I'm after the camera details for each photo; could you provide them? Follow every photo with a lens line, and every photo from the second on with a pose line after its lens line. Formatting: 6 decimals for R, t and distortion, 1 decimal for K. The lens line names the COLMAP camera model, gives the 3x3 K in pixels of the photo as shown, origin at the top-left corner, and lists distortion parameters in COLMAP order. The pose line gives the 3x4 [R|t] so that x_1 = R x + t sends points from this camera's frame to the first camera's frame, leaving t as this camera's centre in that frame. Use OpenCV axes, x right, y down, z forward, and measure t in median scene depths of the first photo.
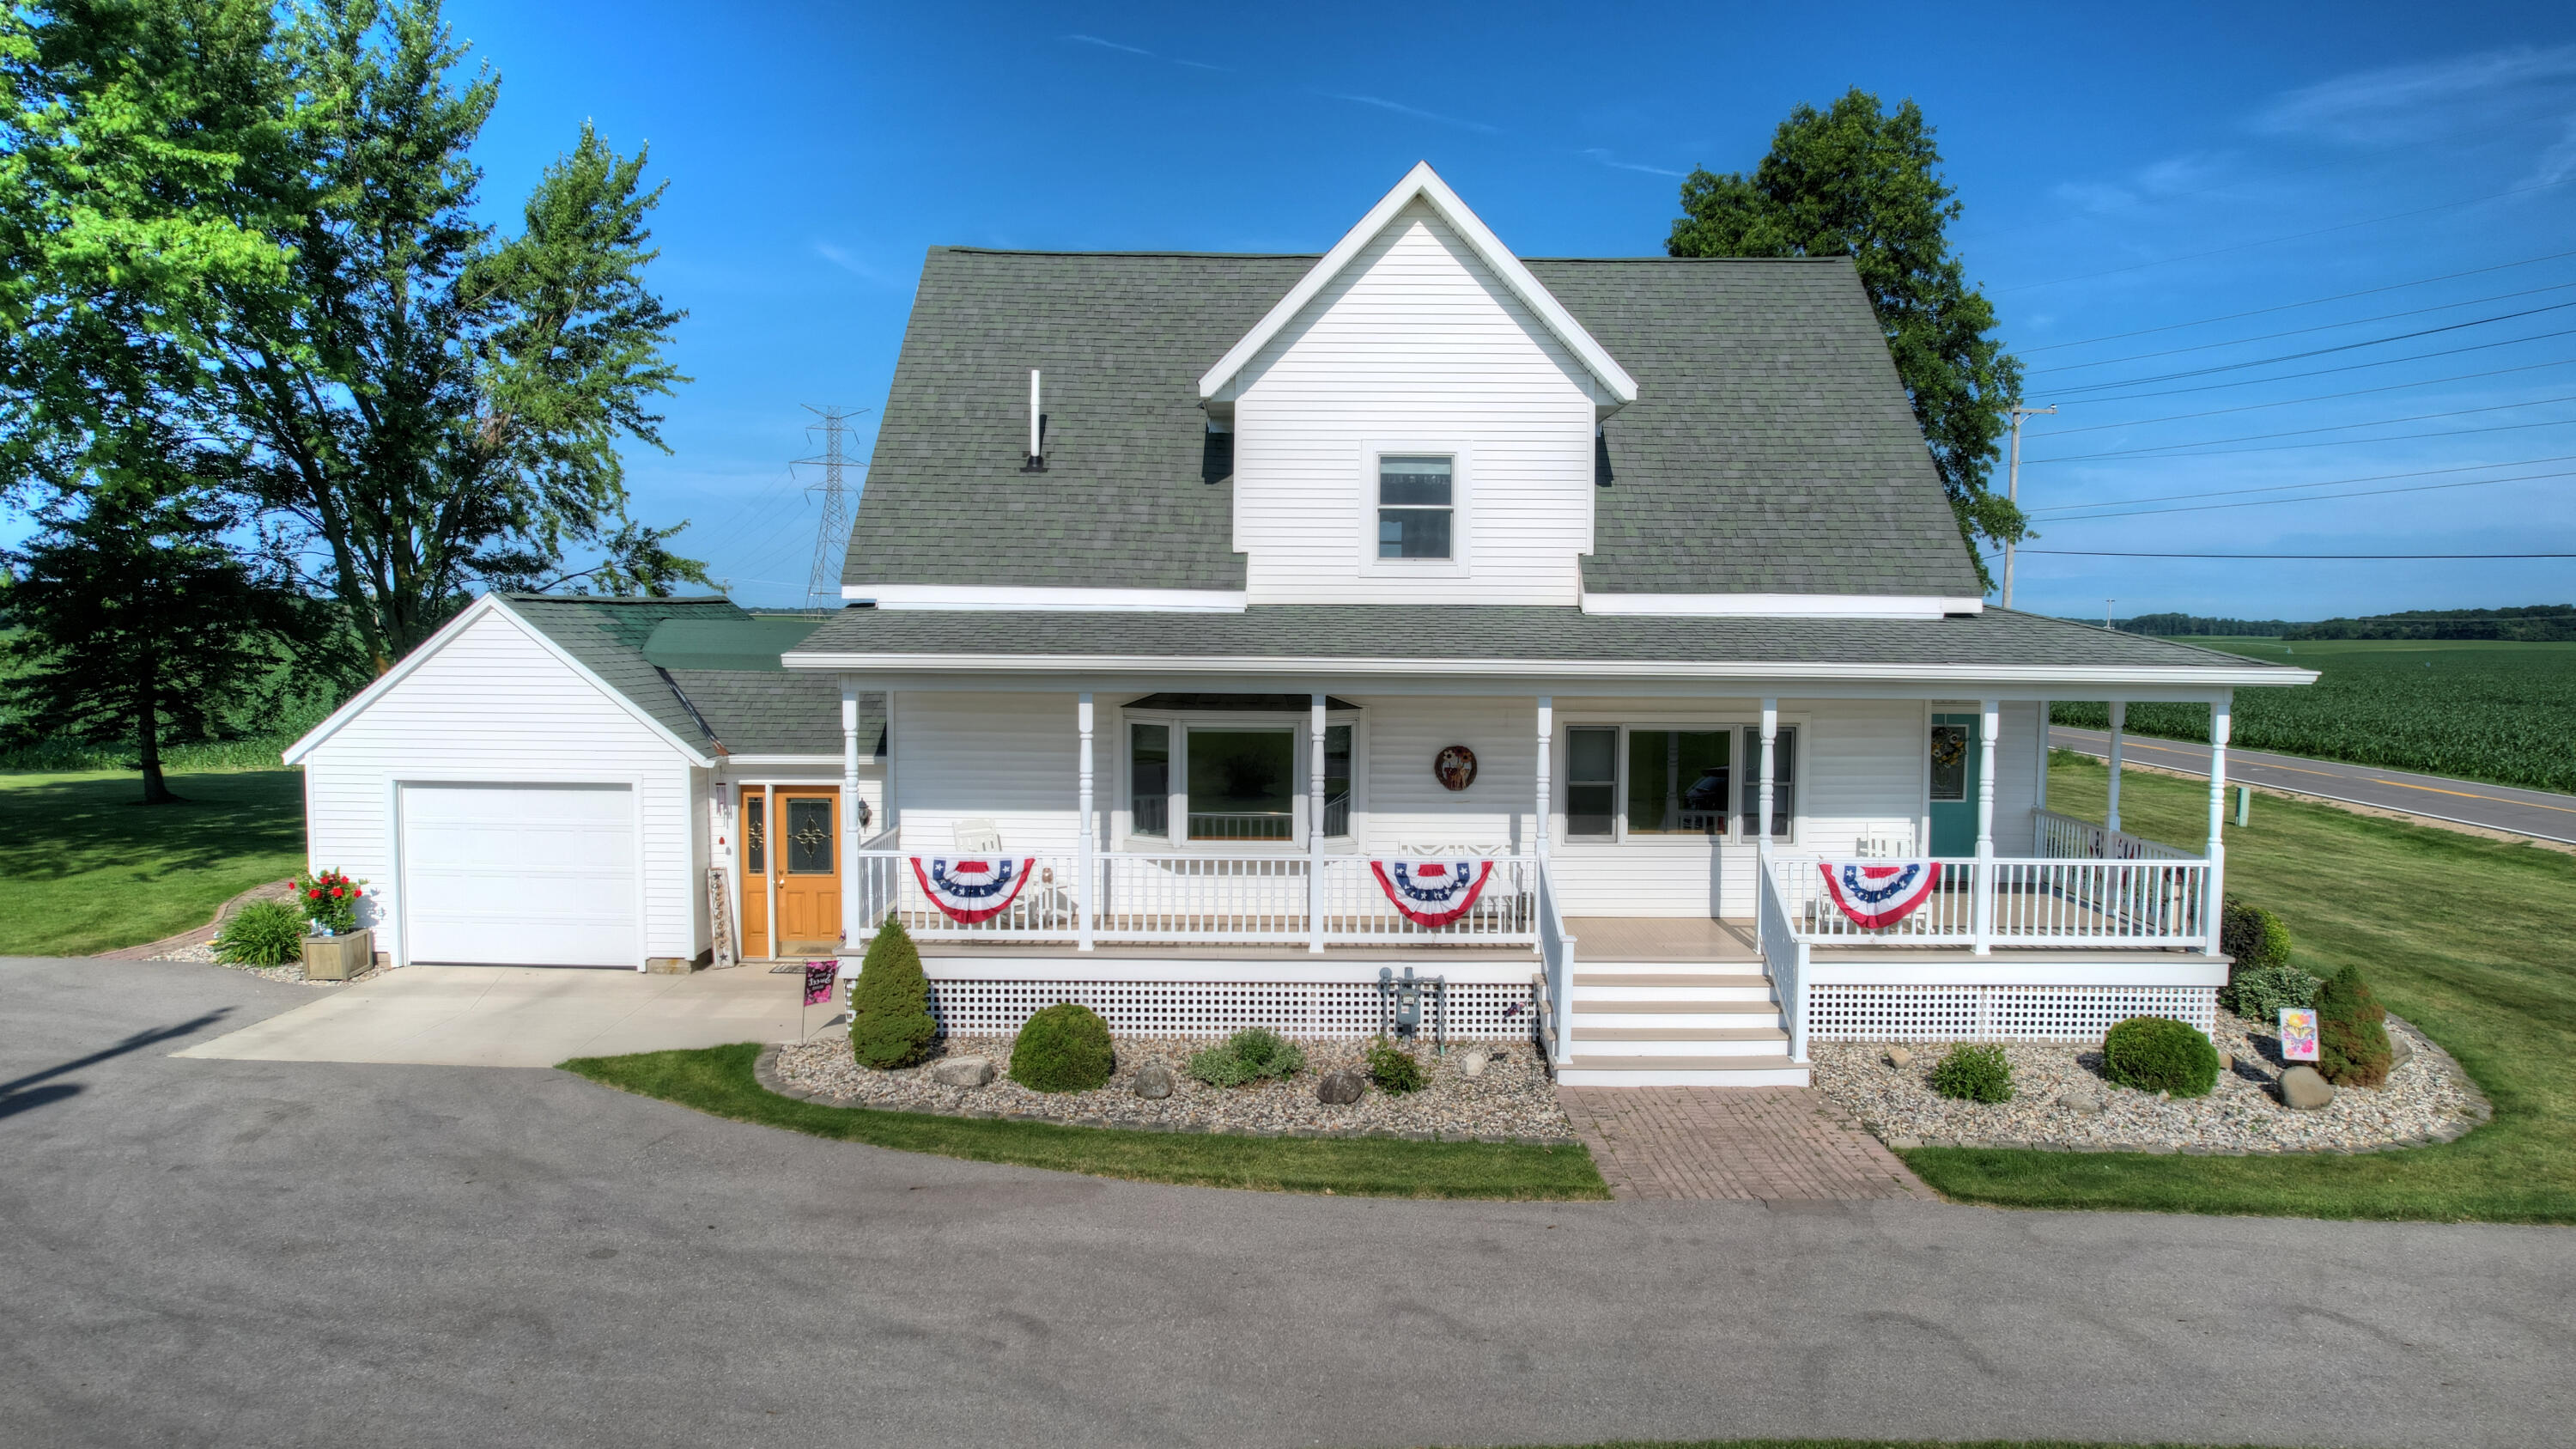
lens RADIAL K [[1631.6, 0, 1296.9], [0, 1631.6, 726.7], [0, 0, 1]] dist [-0.087146, 0.074985]
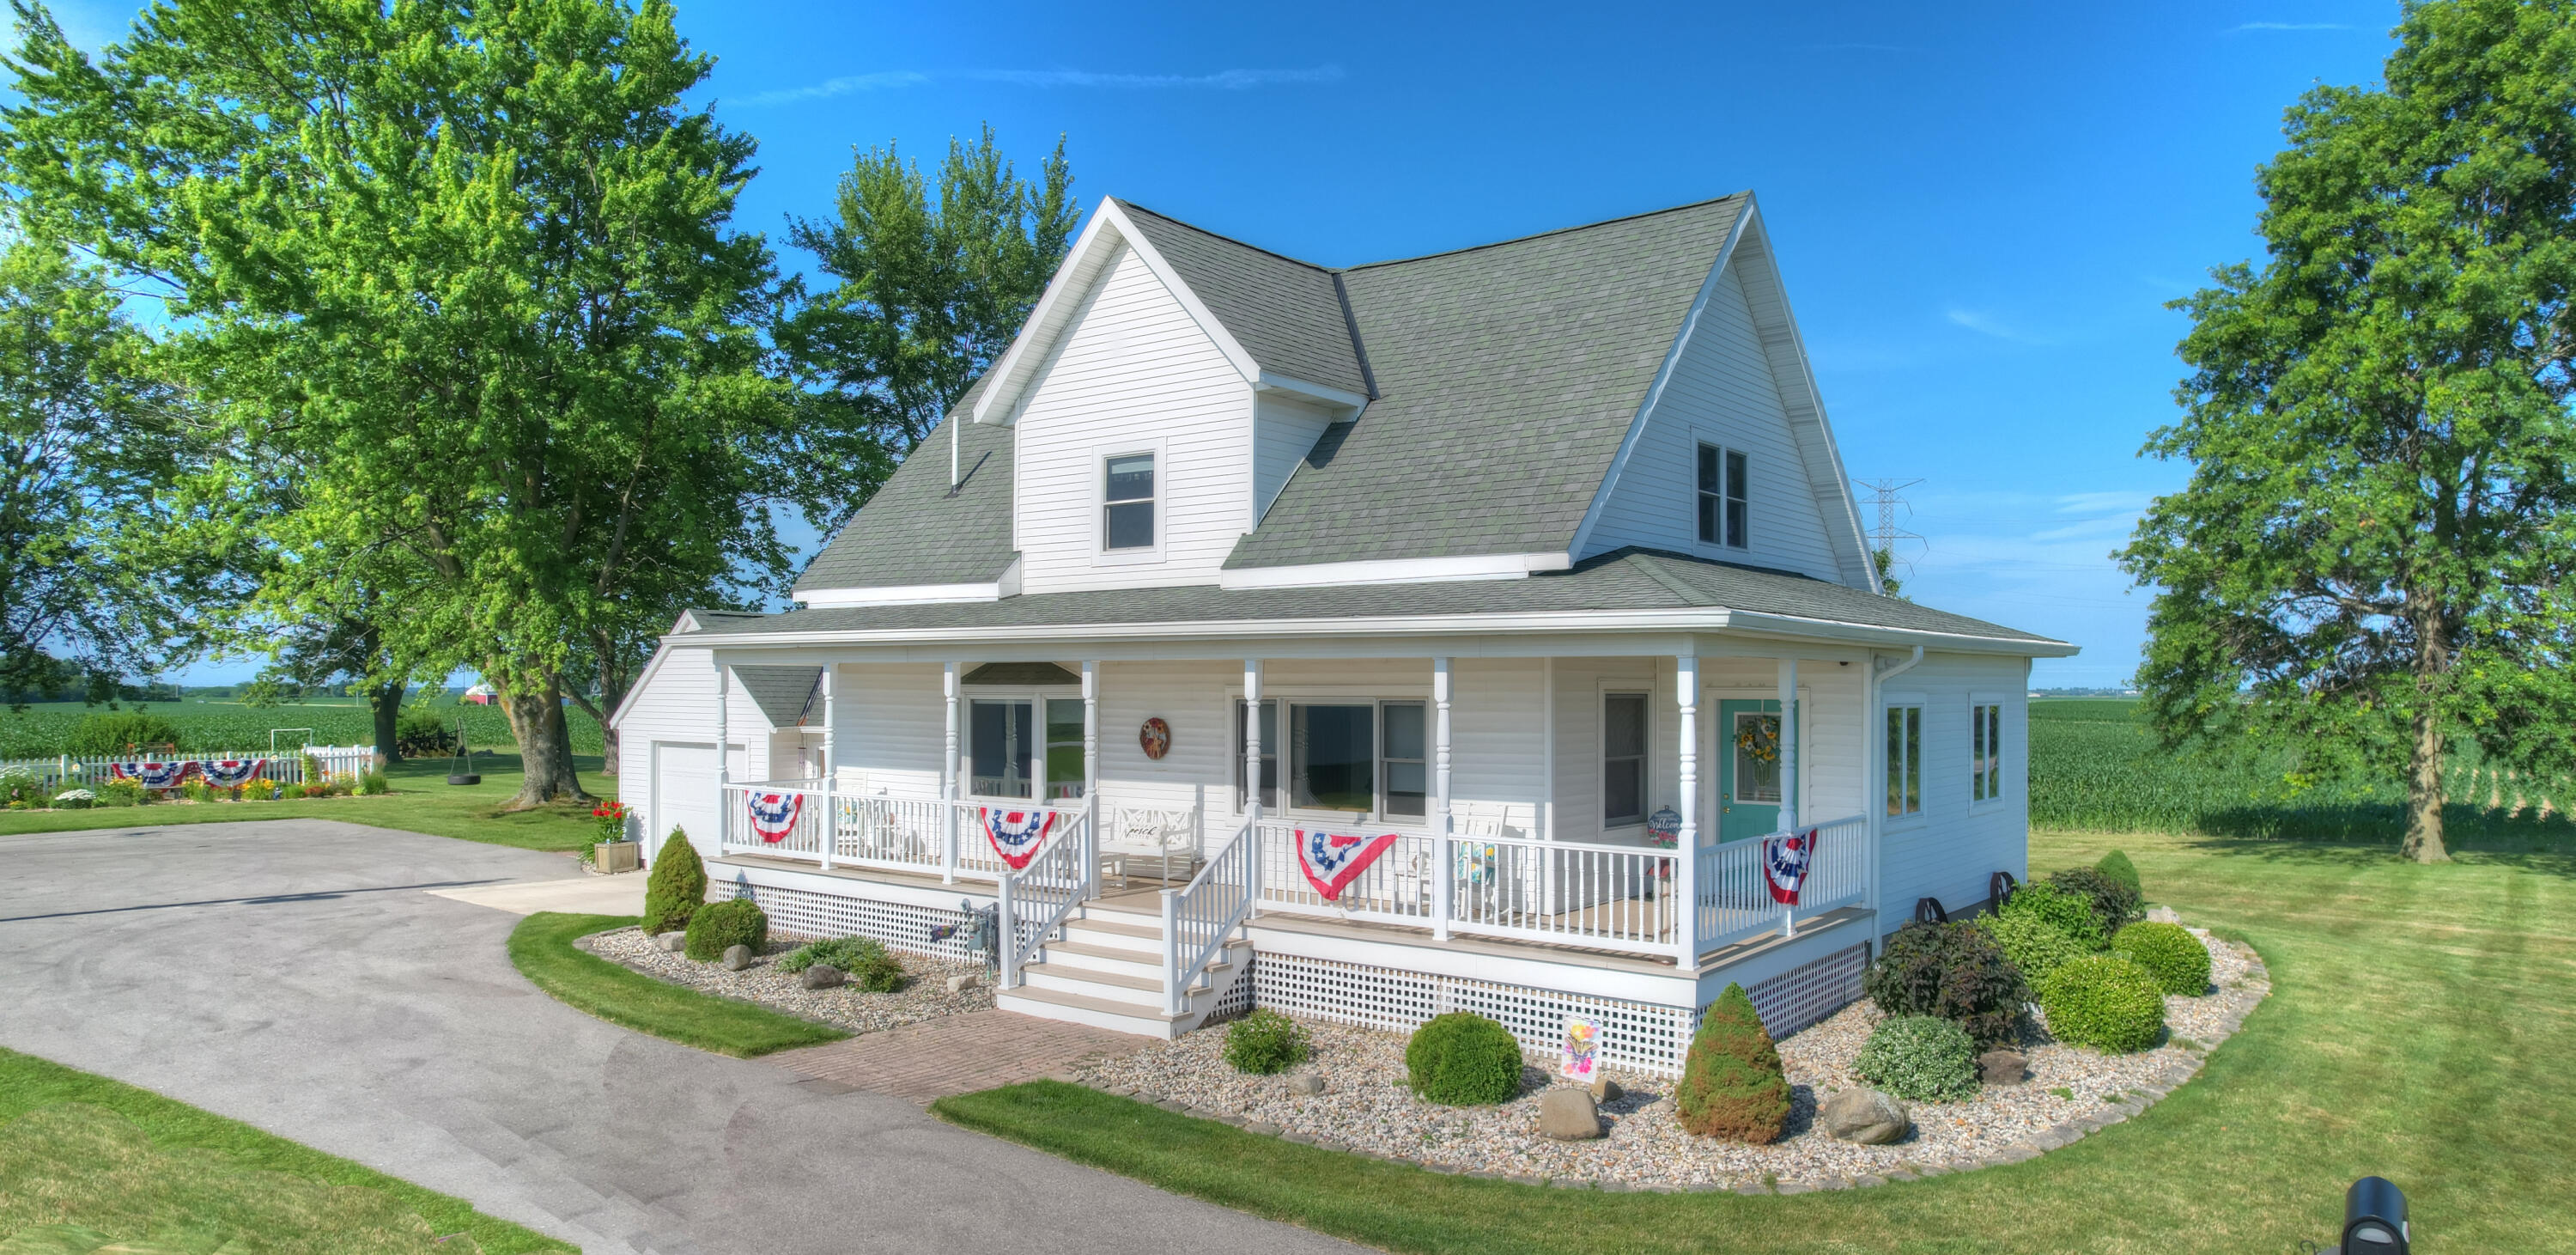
lens RADIAL K [[1632.6, 0, 1302.2], [0, 1632.6, 688.0], [0, 0, 1]] dist [-0.075997, 0.062665]
pose [[0.792782, -0.005376, -0.609481, 0.920647], [-0.038556, 0.997516, -0.058951, 0.057232], [0.608284, 0.070235, 0.790606, 0.221766]]
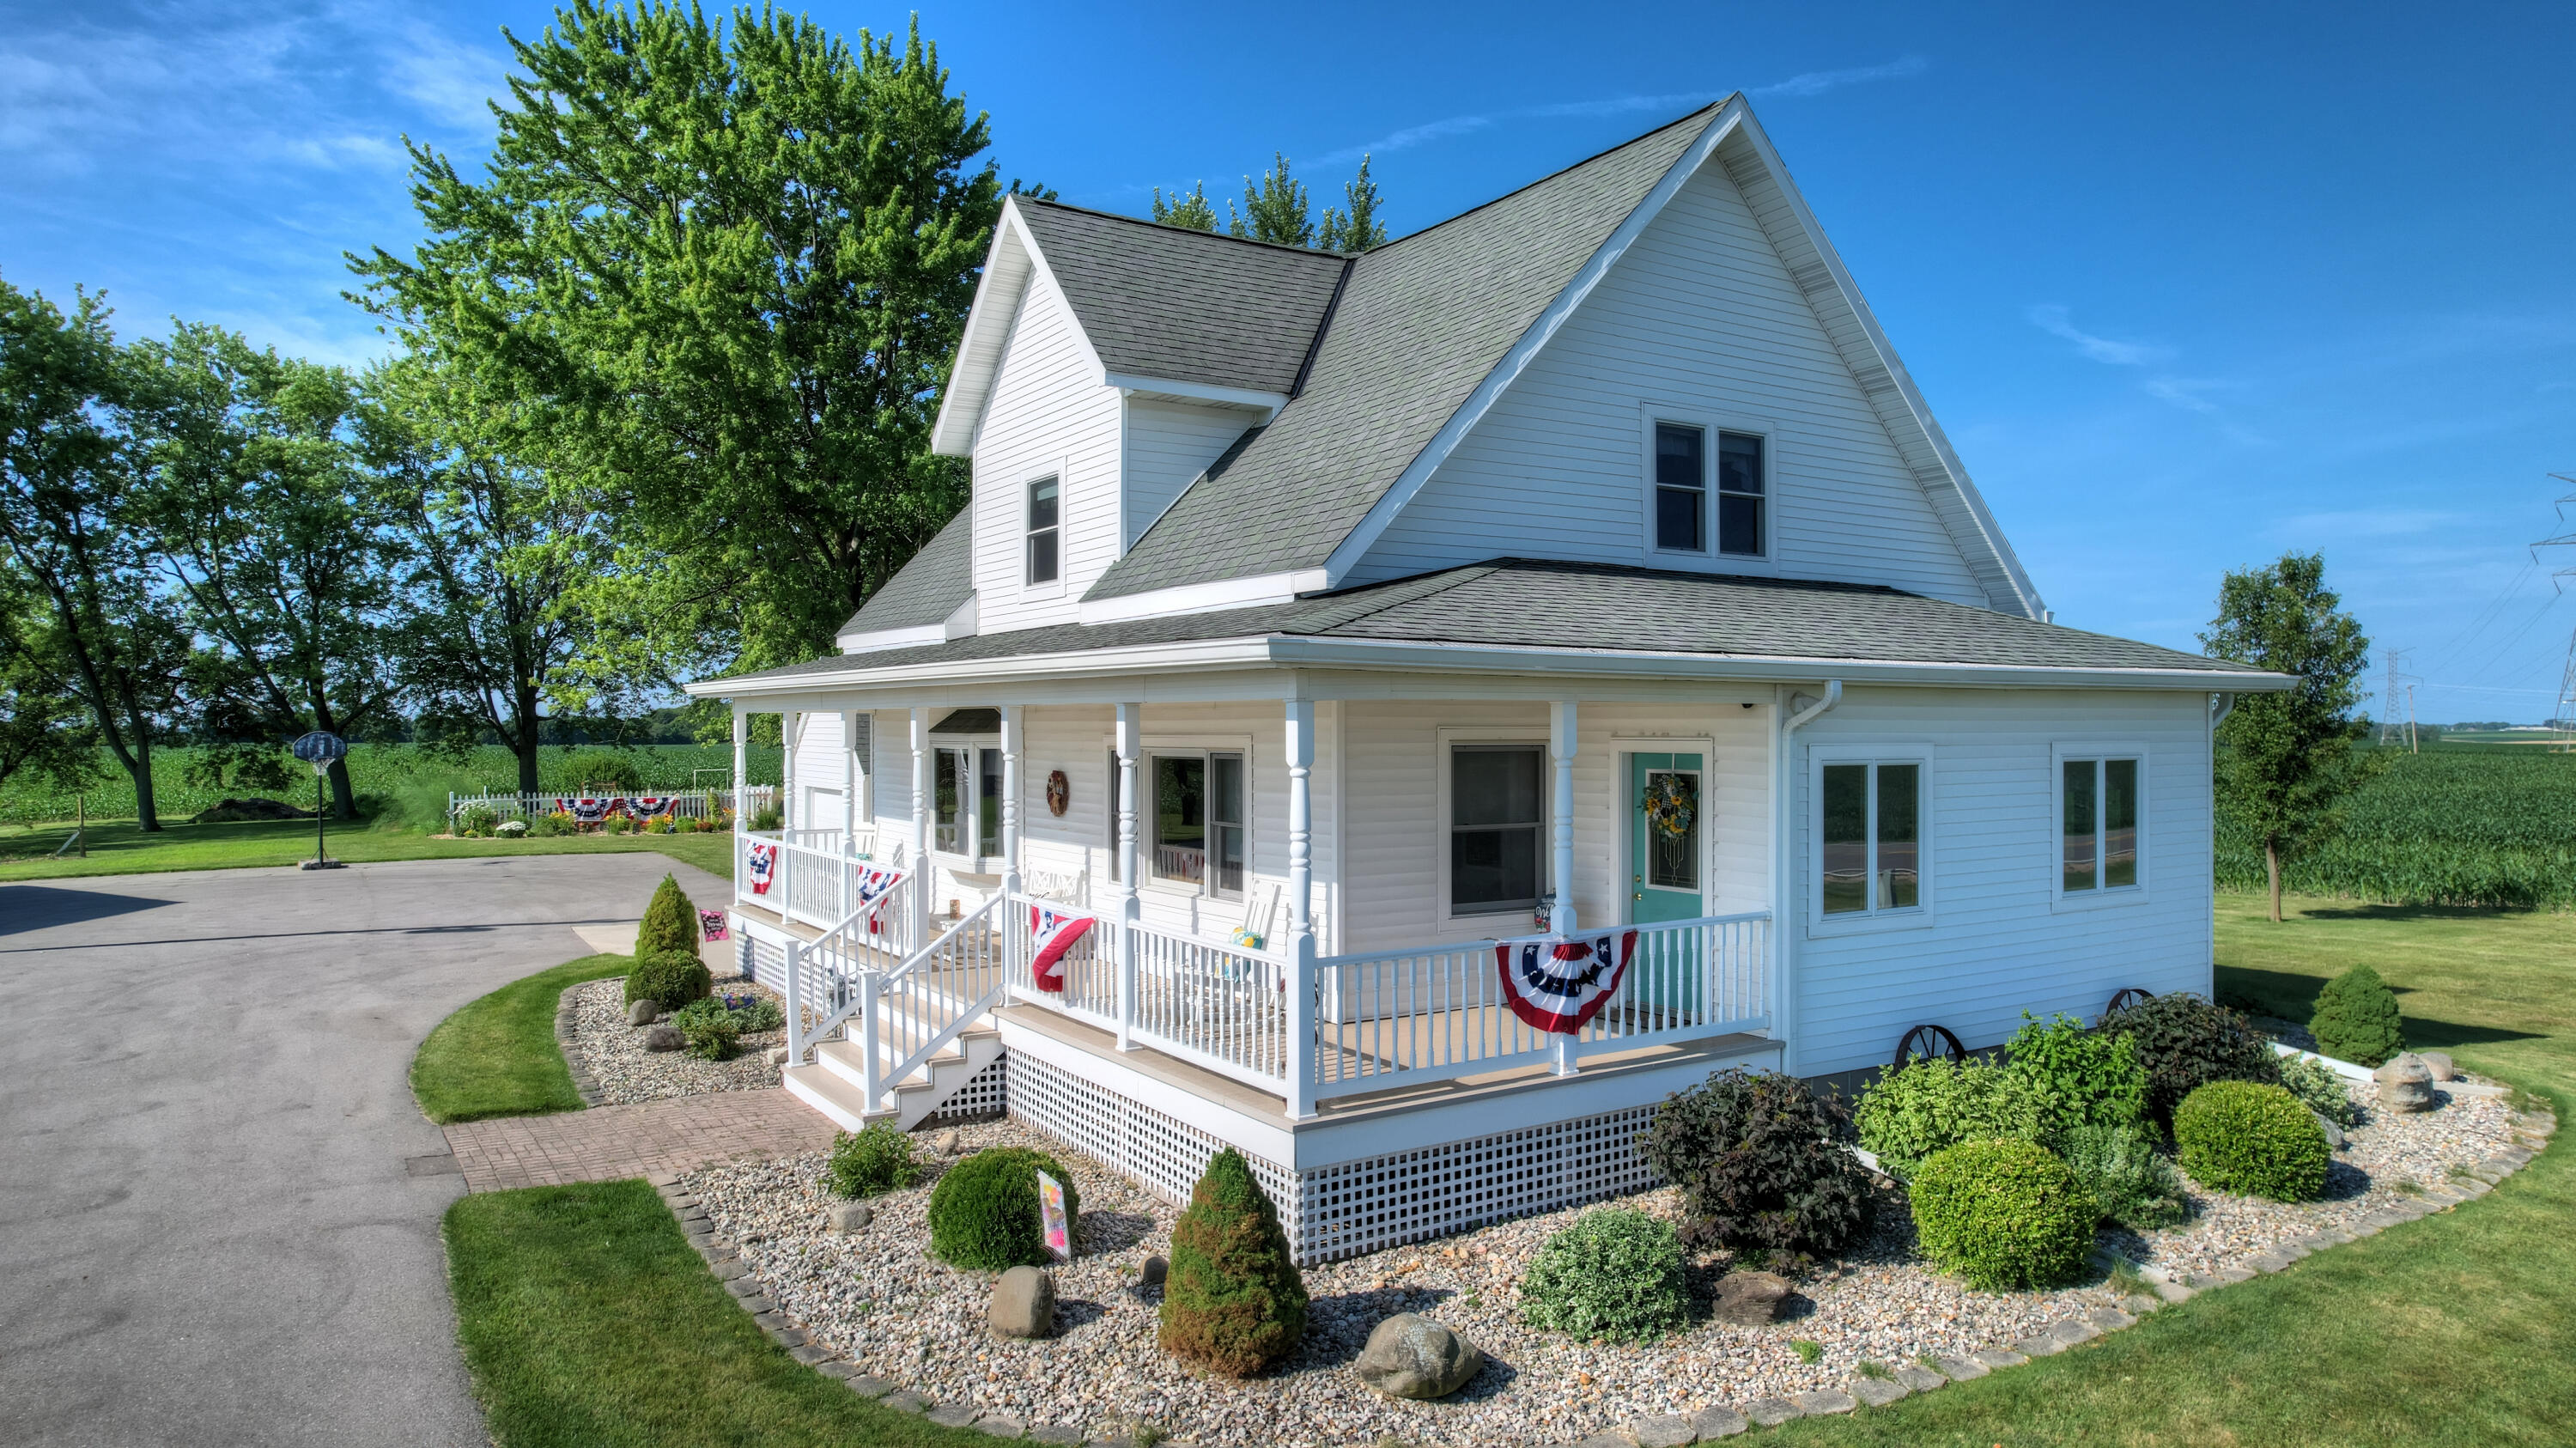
lens RADIAL K [[1641.3, 0, 1292.7], [0, 1641.3, 722.9], [0, 0, 1]] dist [-0.079145, 0.071584]
pose [[0.531753, -0.009562, -0.846846, 1.100362], [-0.051939, 0.997686, -0.043879, 0.020864], [0.845305, 0.067317, 0.530026, 0.660355]]
